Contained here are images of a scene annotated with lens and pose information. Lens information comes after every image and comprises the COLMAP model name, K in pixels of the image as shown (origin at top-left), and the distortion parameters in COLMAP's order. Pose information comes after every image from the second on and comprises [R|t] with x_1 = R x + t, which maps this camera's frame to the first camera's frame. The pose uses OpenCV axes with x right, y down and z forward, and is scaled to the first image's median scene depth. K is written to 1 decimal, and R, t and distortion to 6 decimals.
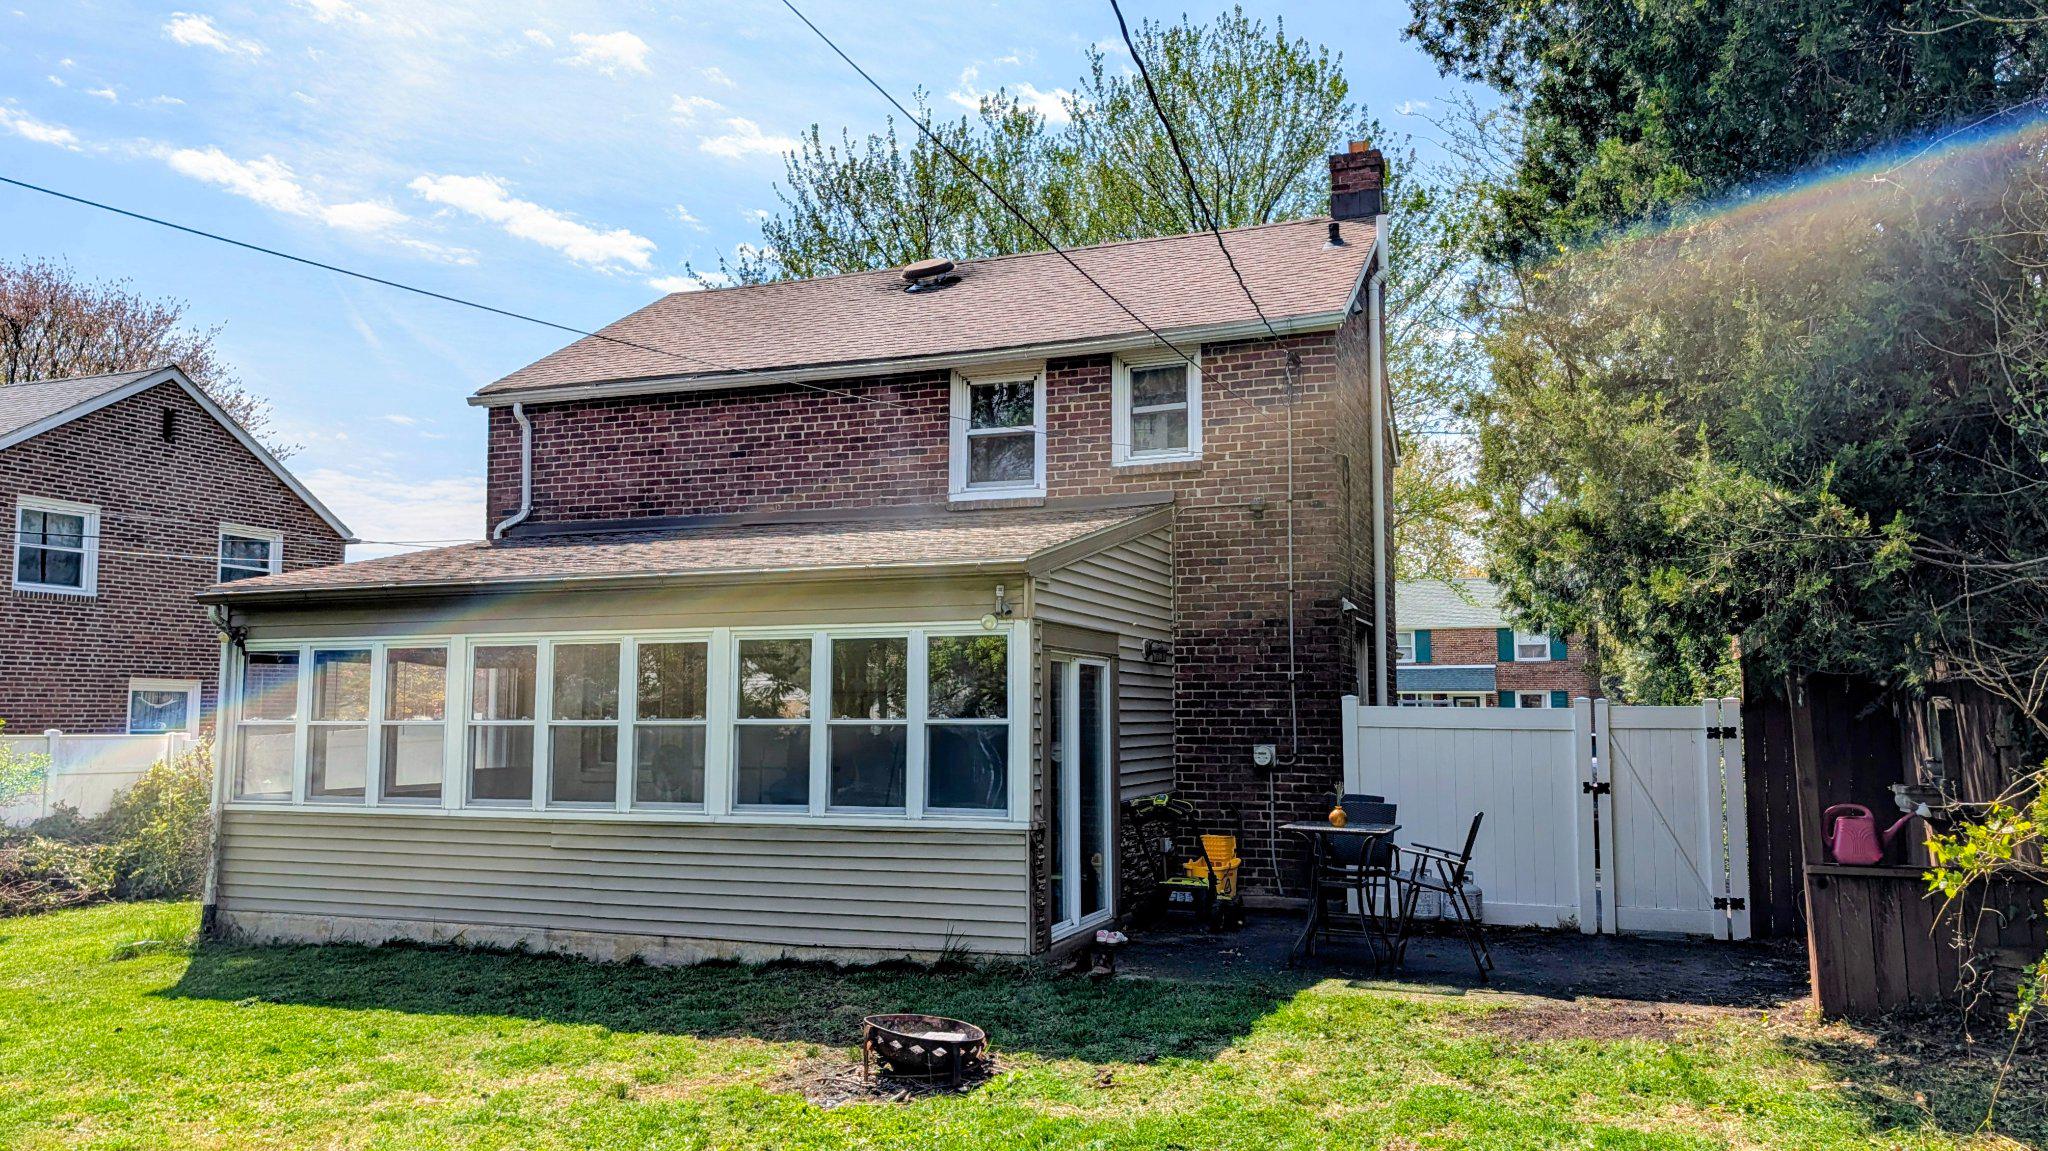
lens RADIAL K [[1438.7, 0, 1027.7], [0, 1438.7, 585.6], [0, 0, 1]] dist [0.076401, -0.122975]
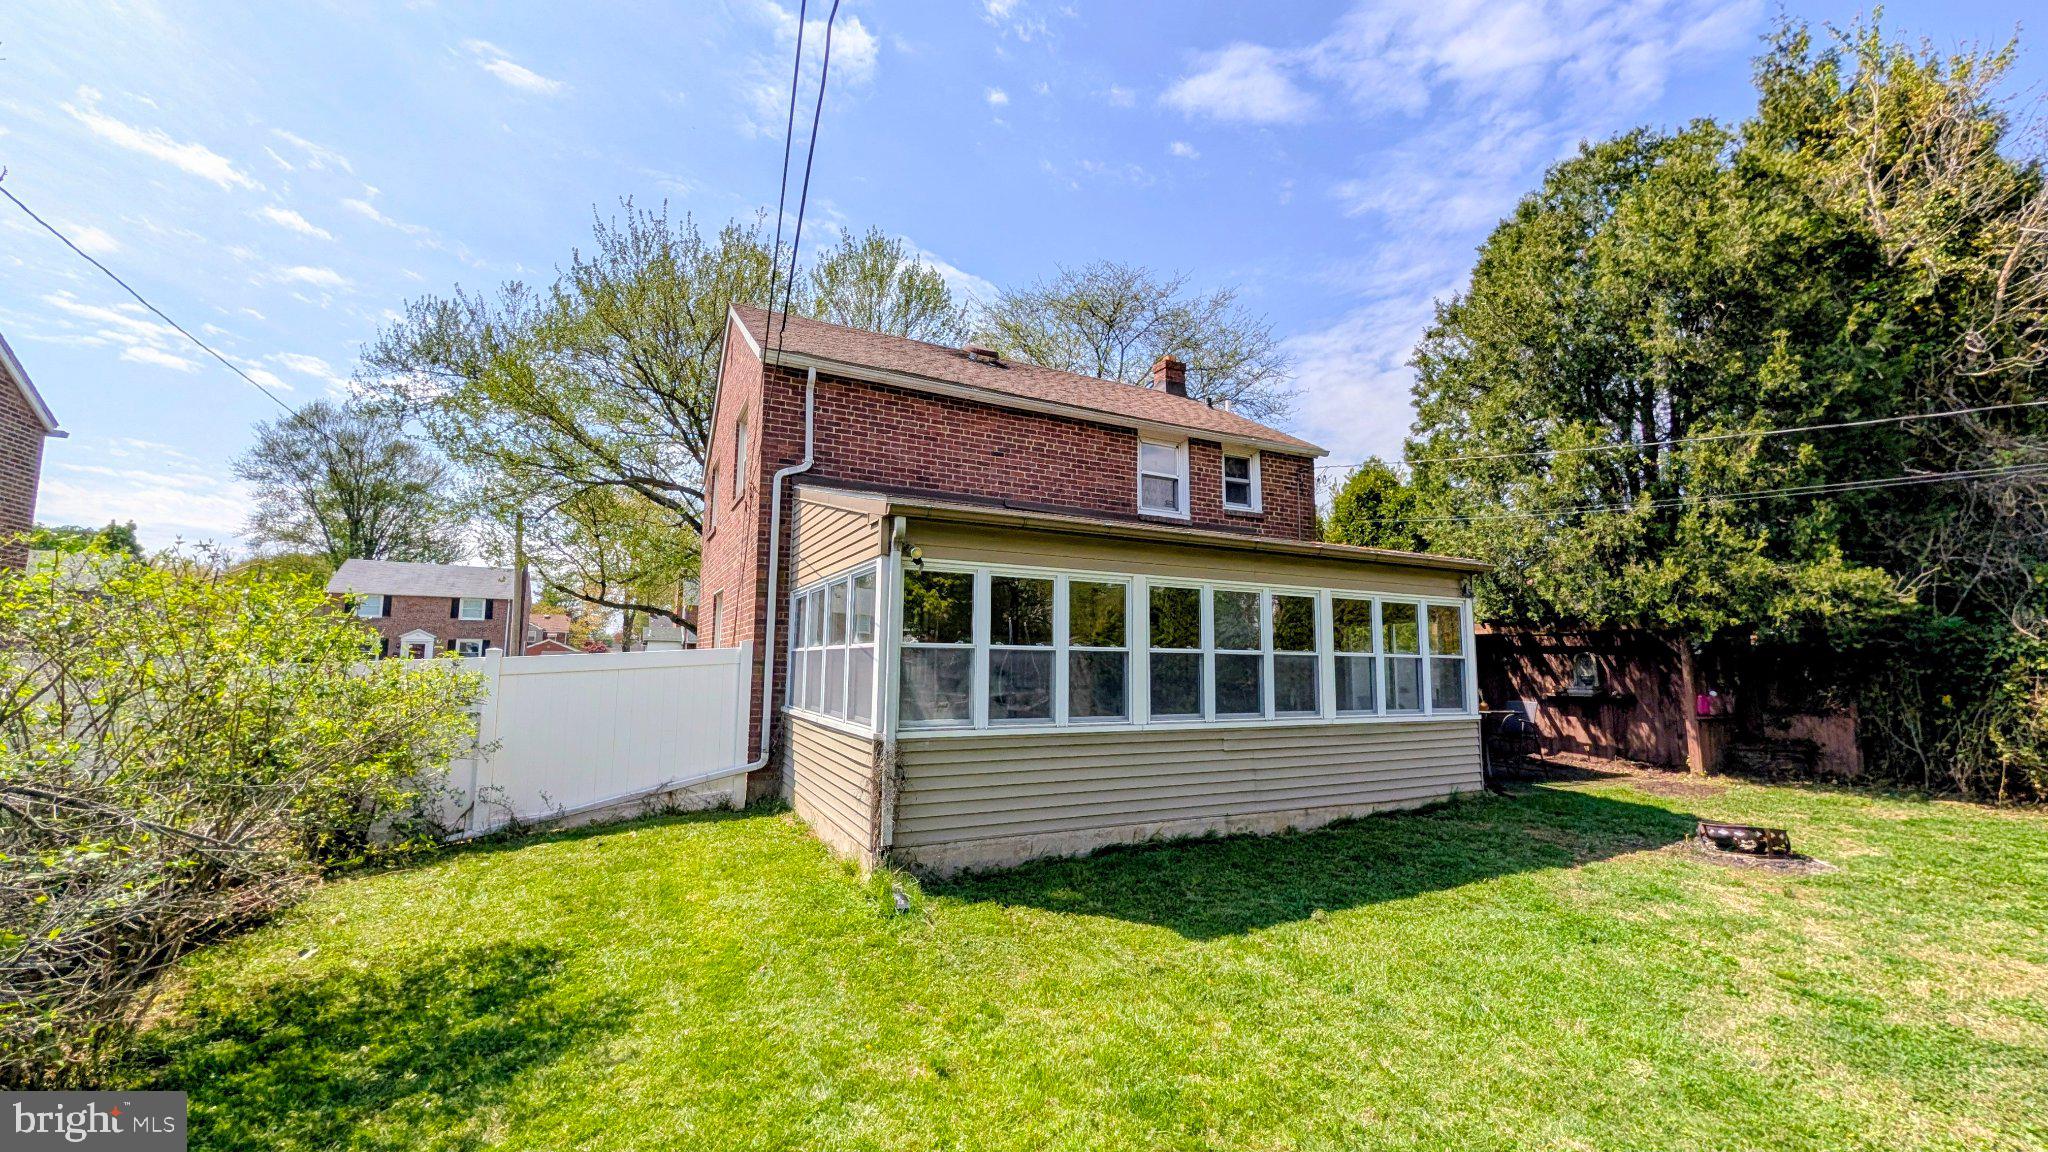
lens RADIAL K [[770.9, 0, 1001.2], [0, 770.9, 578.0], [0, 0, 1]] dist [0.000058, 0.000034]
pose [[0.690204, 0.087592, 0.718293, -0.768585], [-0.077441, 0.995887, -0.047031, 0.062344], [-0.719459, -0.023165, 0.694149, 0.545398]]
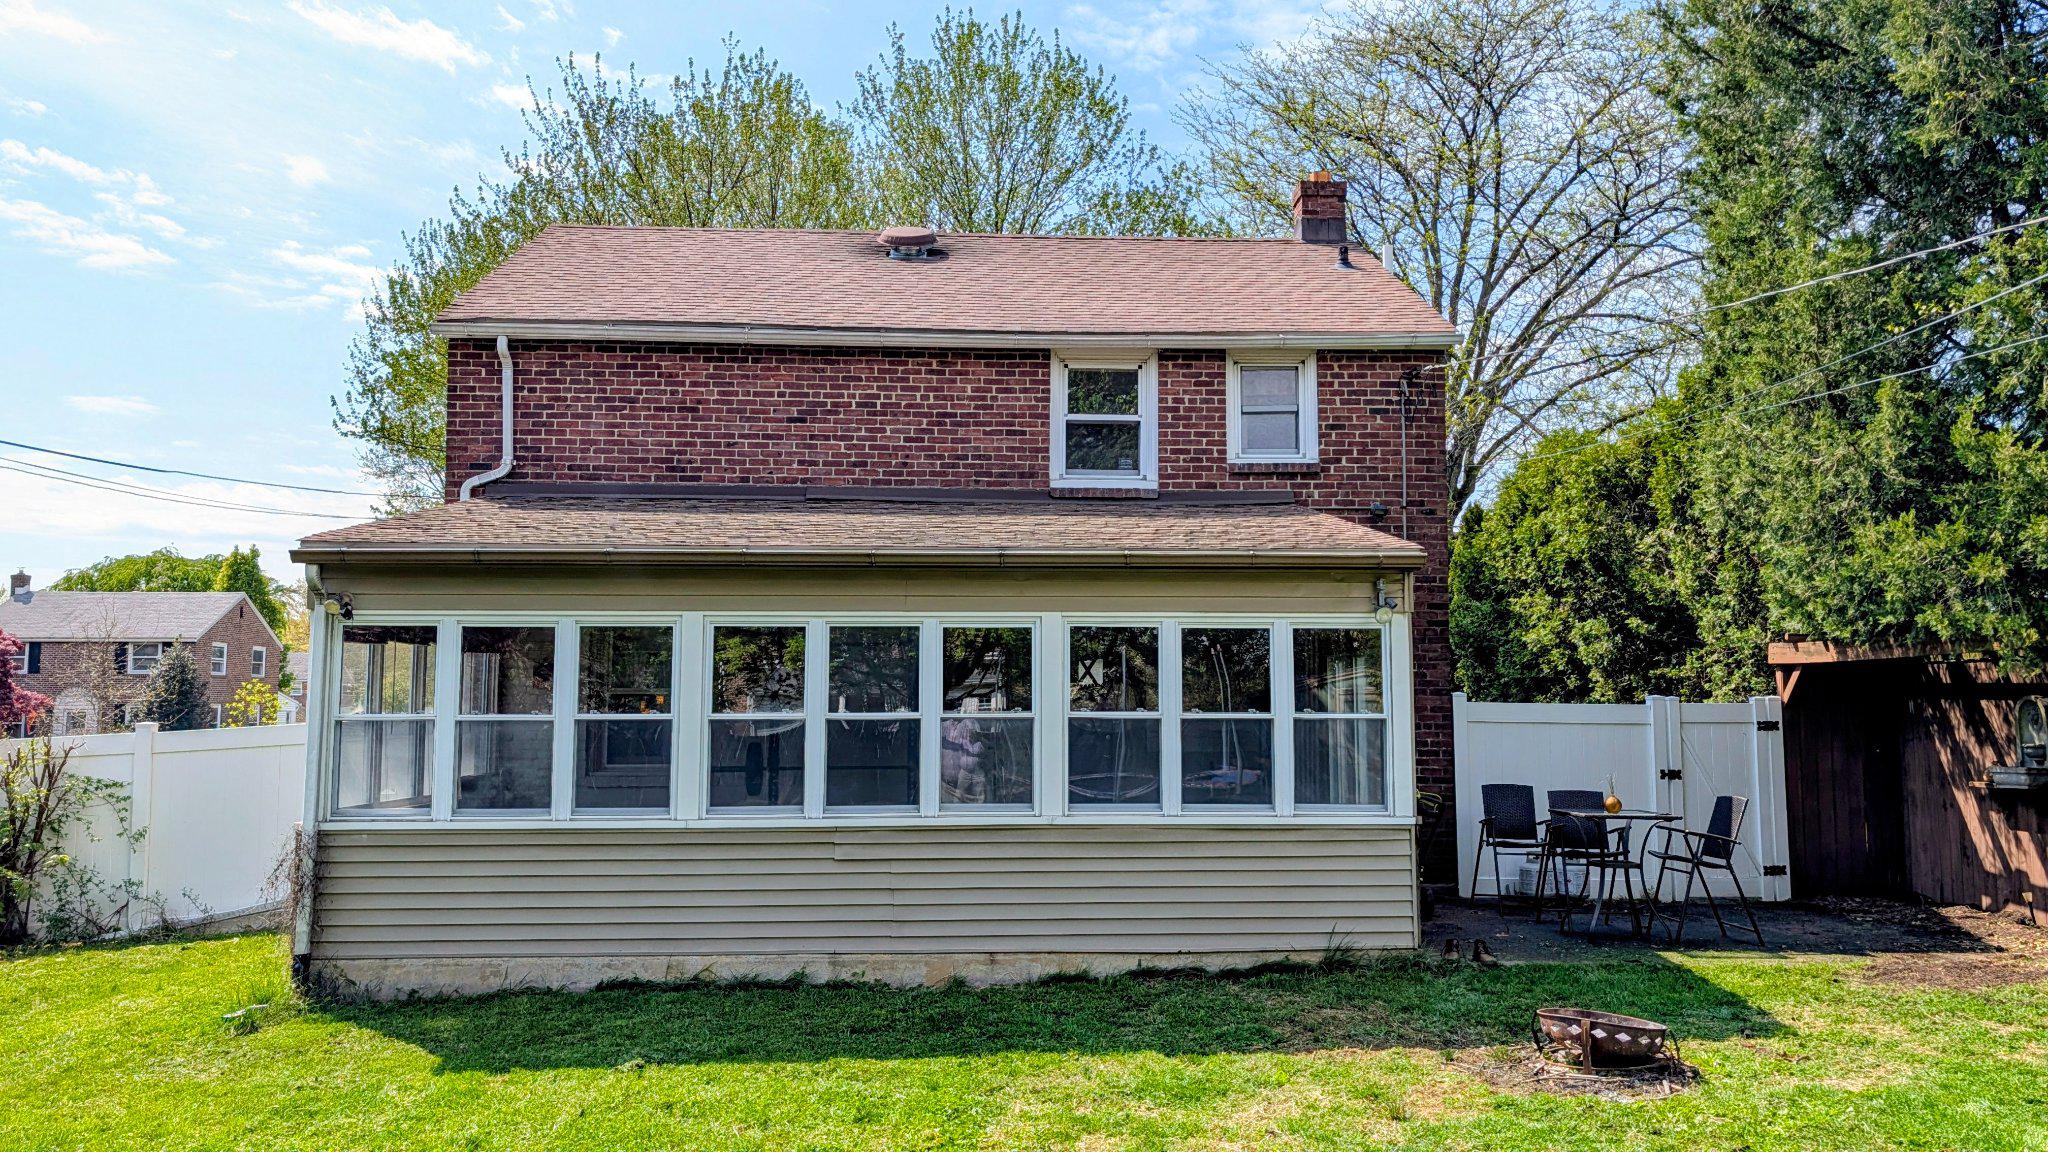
lens RADIAL K [[1438.7, 0, 1027.7], [0, 1438.7, 586.1], [0, 0, 1]] dist [0.076401, -0.122975]
pose [[0.919794, 0.035403, 0.390802, -0.455016], [-0.035605, 0.999343, -0.006731, 0.014737], [-0.390784, -0.007723, 0.920450, 0.127825]]
